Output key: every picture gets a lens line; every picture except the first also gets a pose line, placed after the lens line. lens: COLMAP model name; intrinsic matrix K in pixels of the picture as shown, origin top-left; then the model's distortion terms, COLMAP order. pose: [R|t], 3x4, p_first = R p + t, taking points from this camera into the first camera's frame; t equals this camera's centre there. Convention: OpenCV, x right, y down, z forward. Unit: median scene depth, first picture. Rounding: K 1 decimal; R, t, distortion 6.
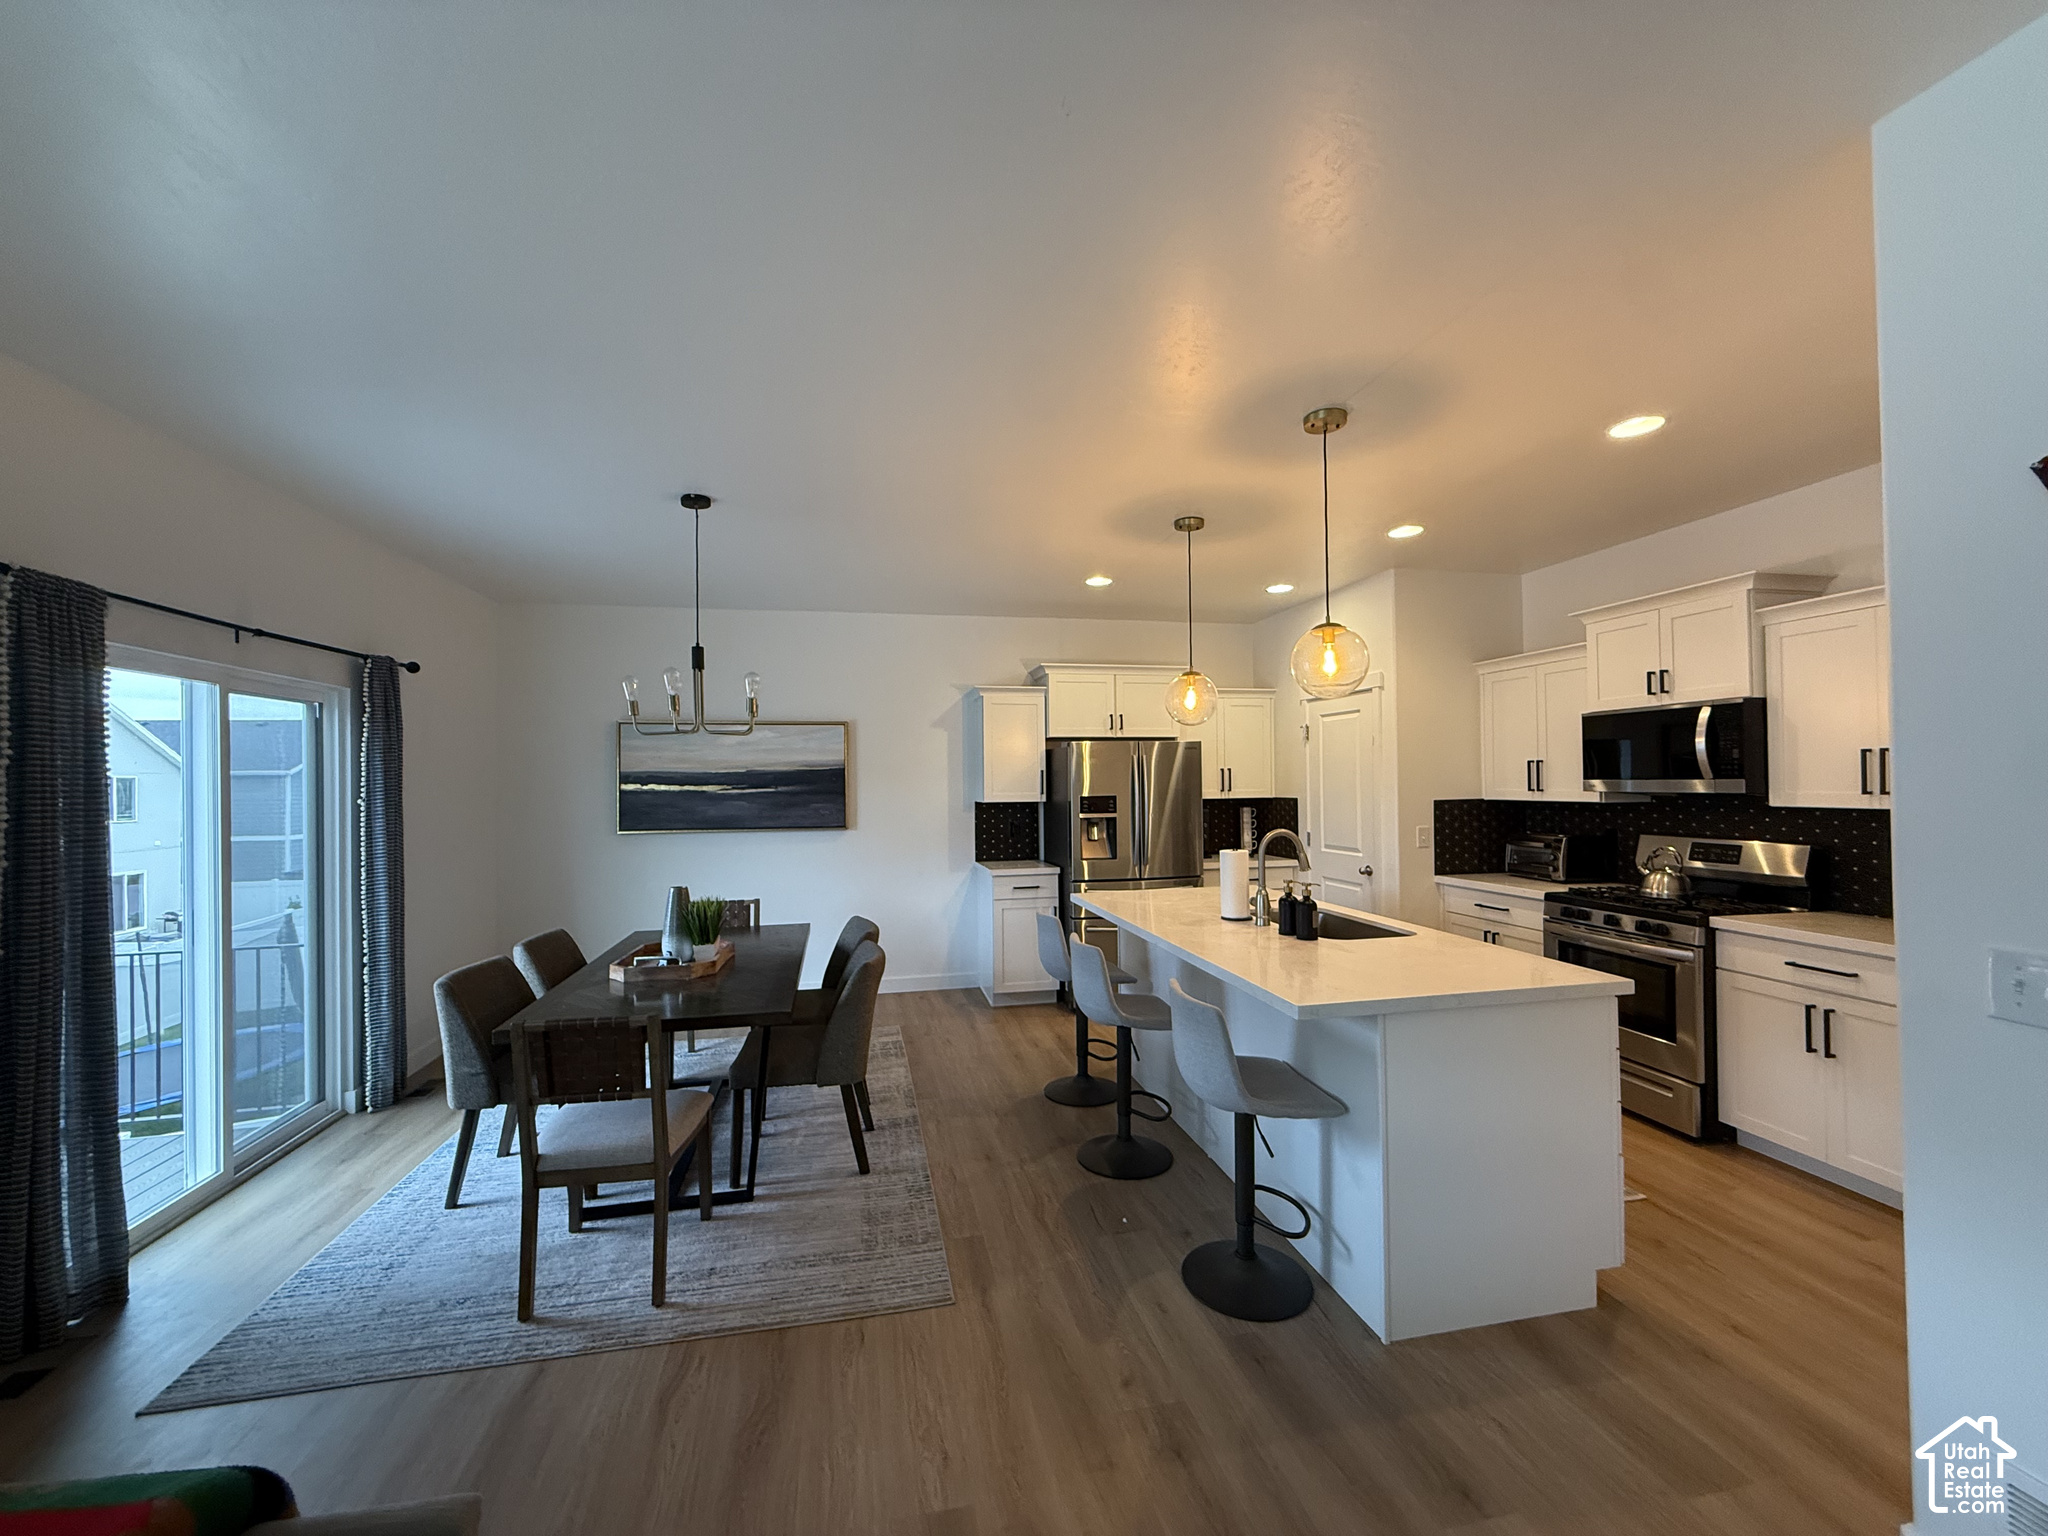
lens RADIAL K [[813.5, 0, 1022.6], [0, 813.5, 772.0], [0, 0, 1]] dist [-0.001268, 0.000218]
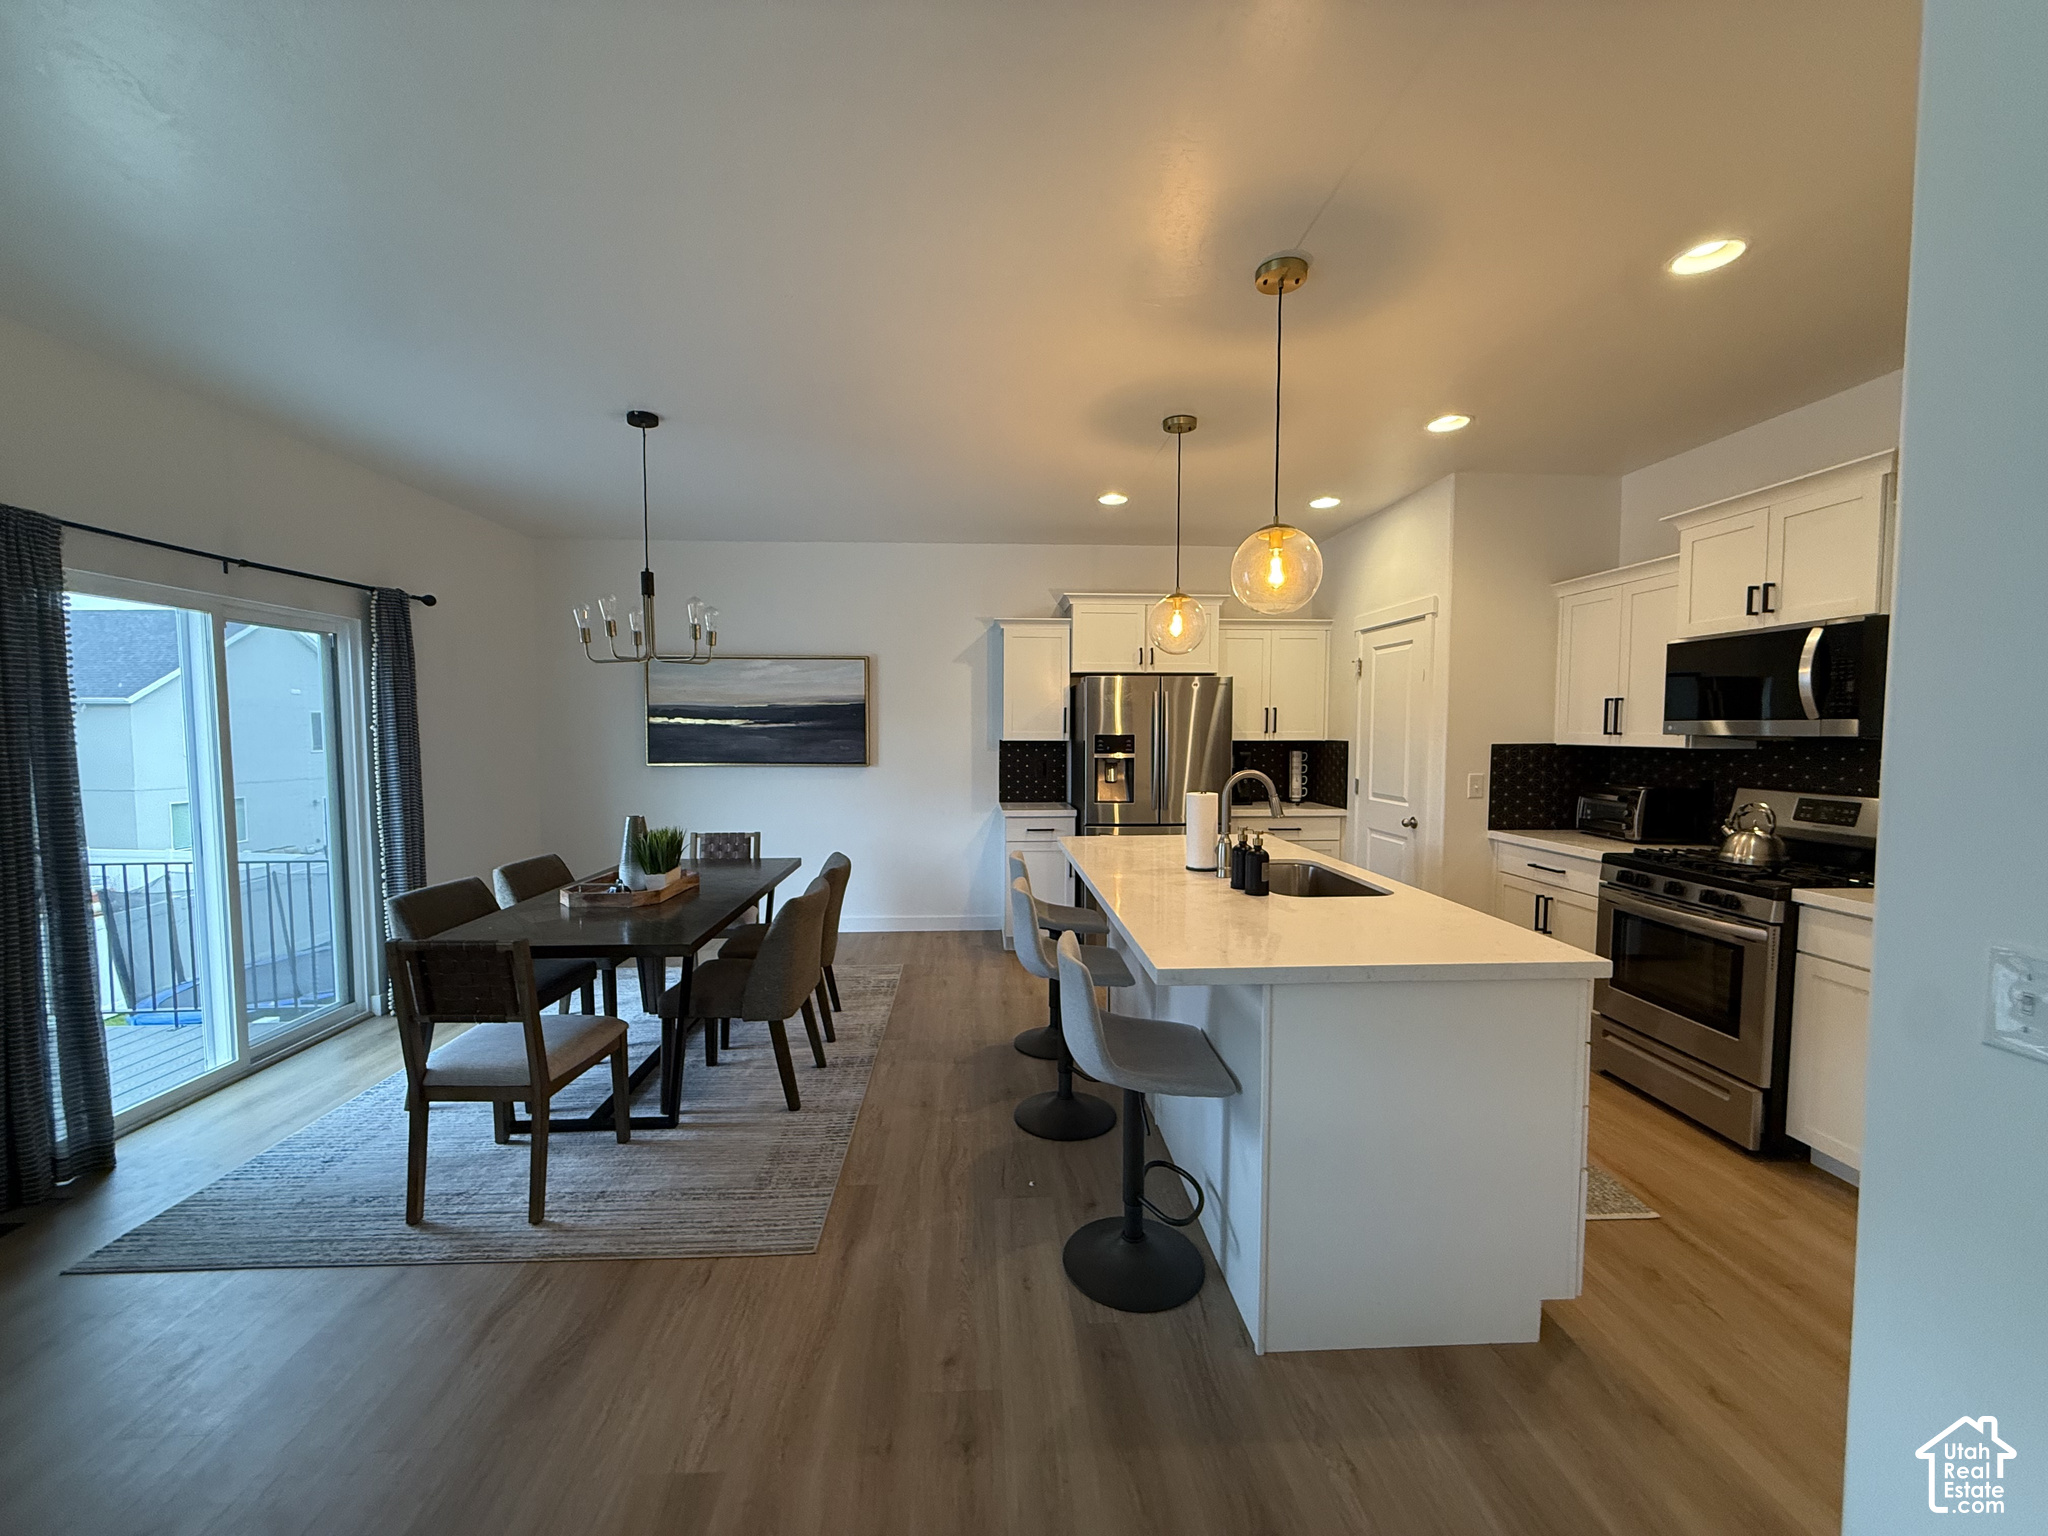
lens RADIAL K [[813.5, 0, 1022.6], [0, 813.5, 772.4], [0, 0, 1]] dist [-0.001268, 0.000218]
pose [[0.988393, 0.020663, -0.150507, 0.203361], [-0.010430, 0.997599, 0.068465, 0.014939], [0.151560, -0.066100, 0.986235, 0.091954]]
